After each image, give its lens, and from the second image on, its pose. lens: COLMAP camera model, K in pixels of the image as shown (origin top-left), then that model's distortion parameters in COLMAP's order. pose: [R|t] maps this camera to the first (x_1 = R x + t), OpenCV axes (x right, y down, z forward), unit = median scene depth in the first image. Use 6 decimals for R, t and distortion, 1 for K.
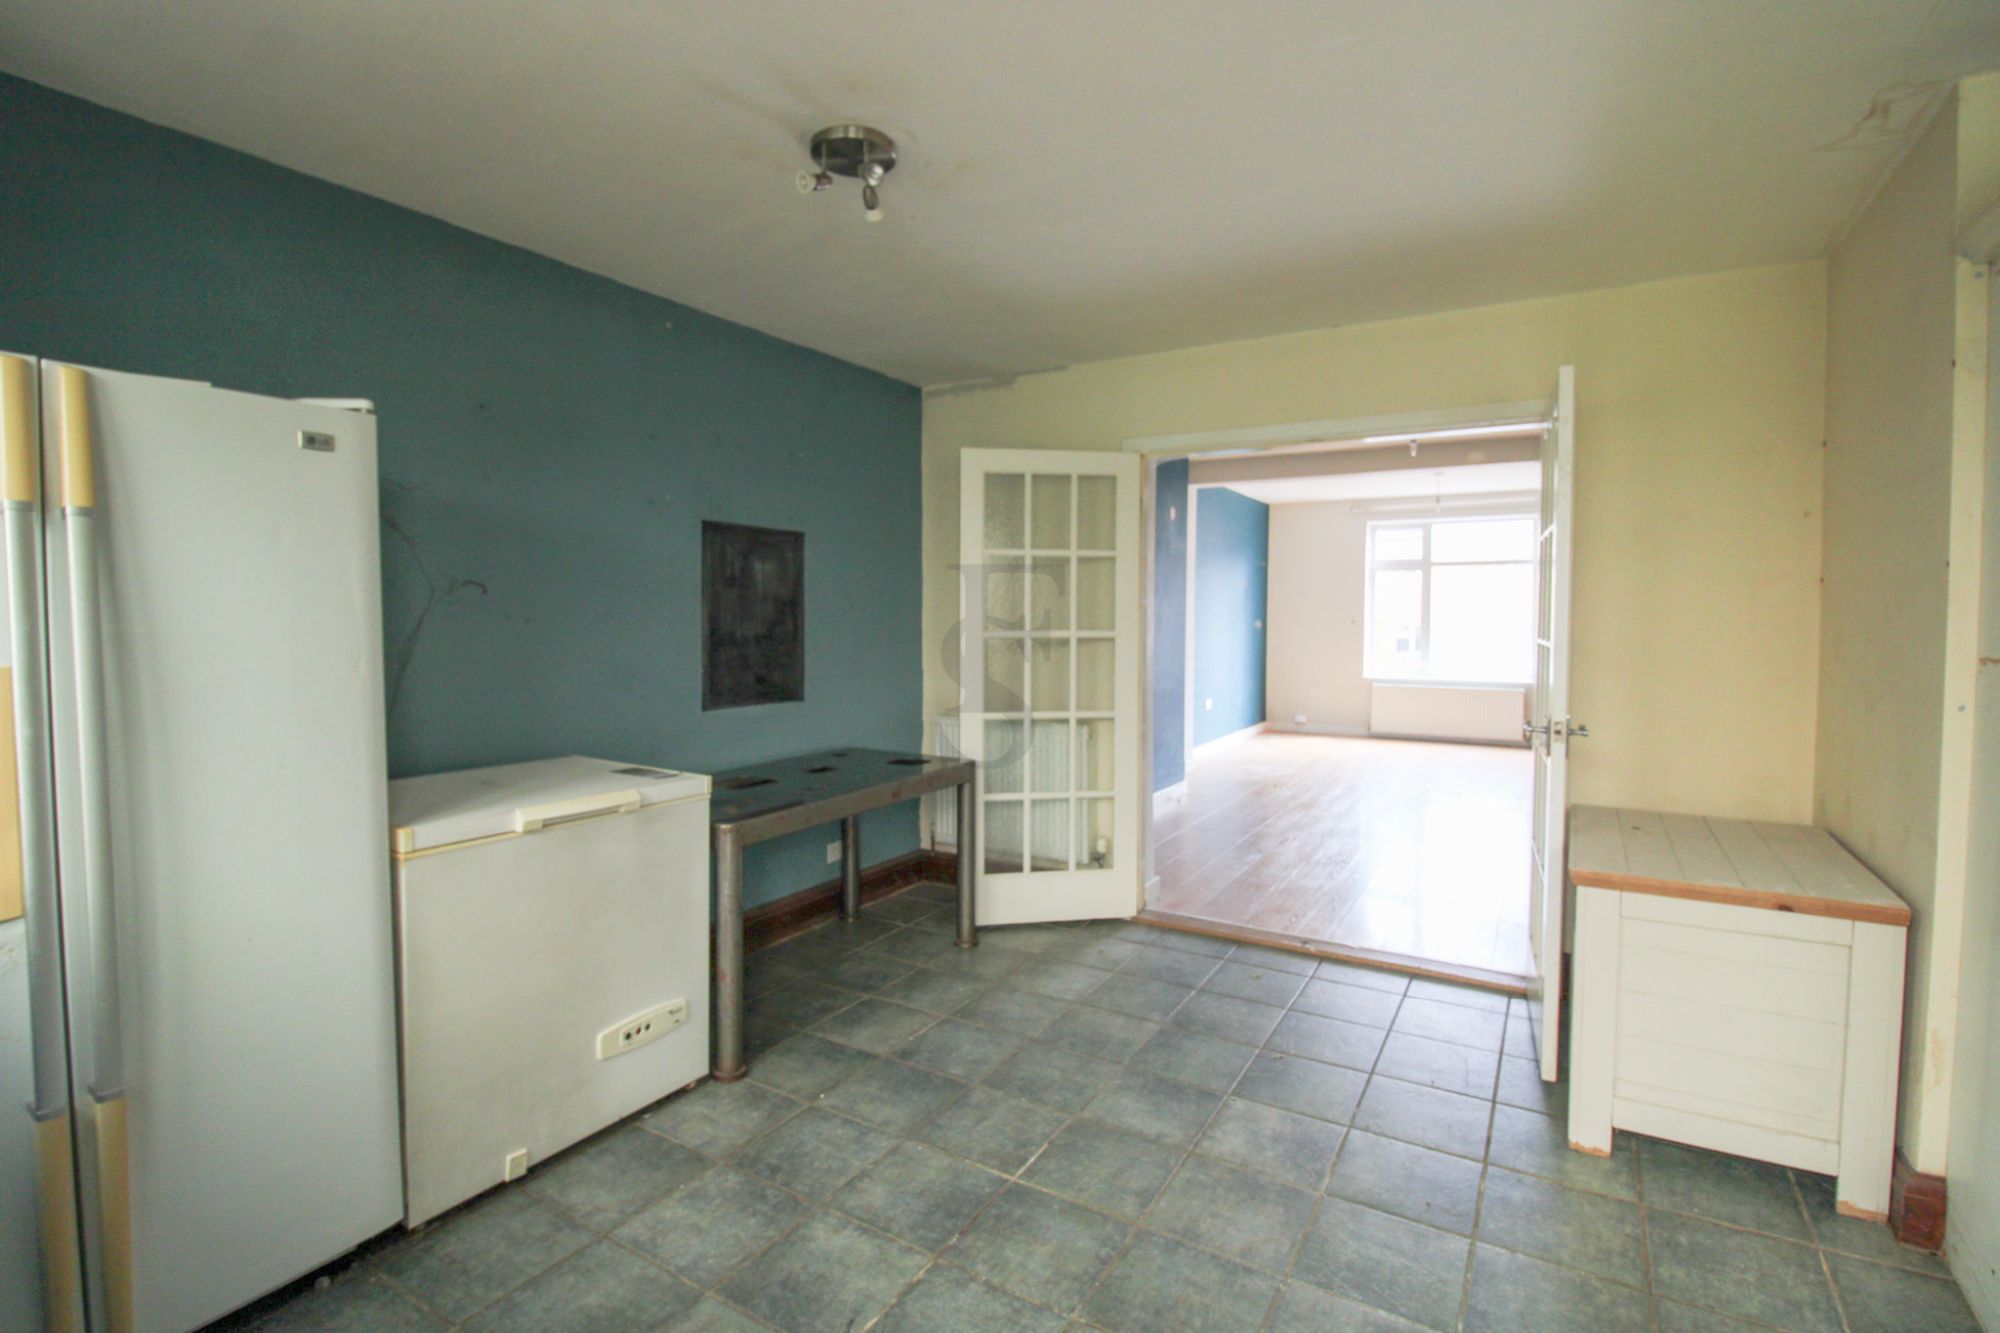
lens RADIAL K [[947.3, 0, 1003.9], [0, 947.3, 648.5], [0, 0, 1]] dist [-0.002648, -0.010934]
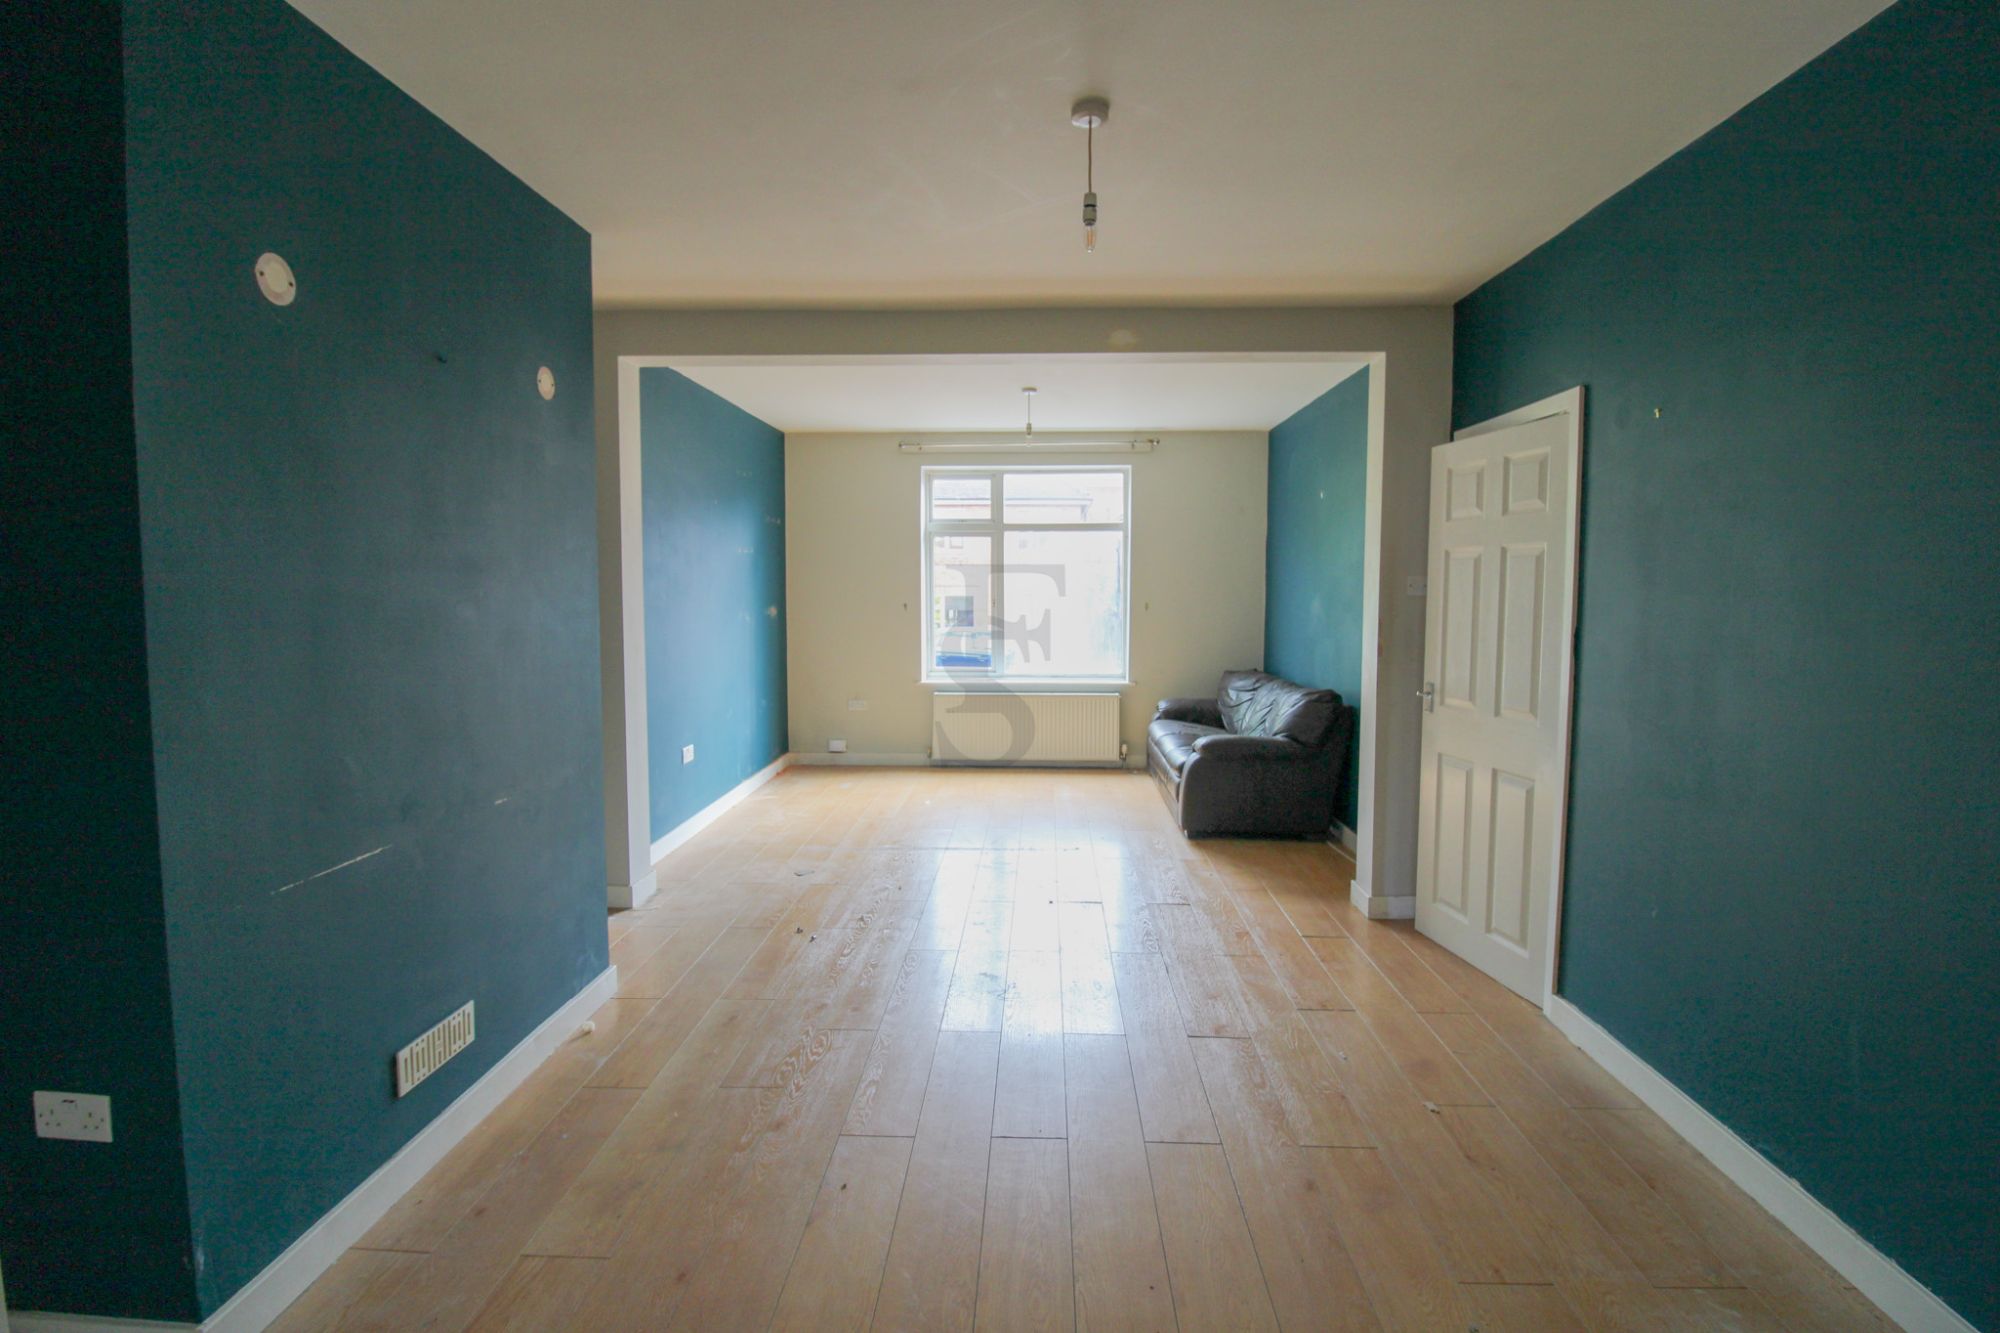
lens RADIAL K [[947.3, 0, 1003.9], [0, 947.3, 648.5], [0, 0, 1]] dist [-0.002648, -0.010934]
pose [[0.883677, -0.034786, 0.466802, 0.102513], [0.018989, 0.999078, 0.038504, -0.022855], [-0.467711, -0.025161, 0.883523, 0.340580]]
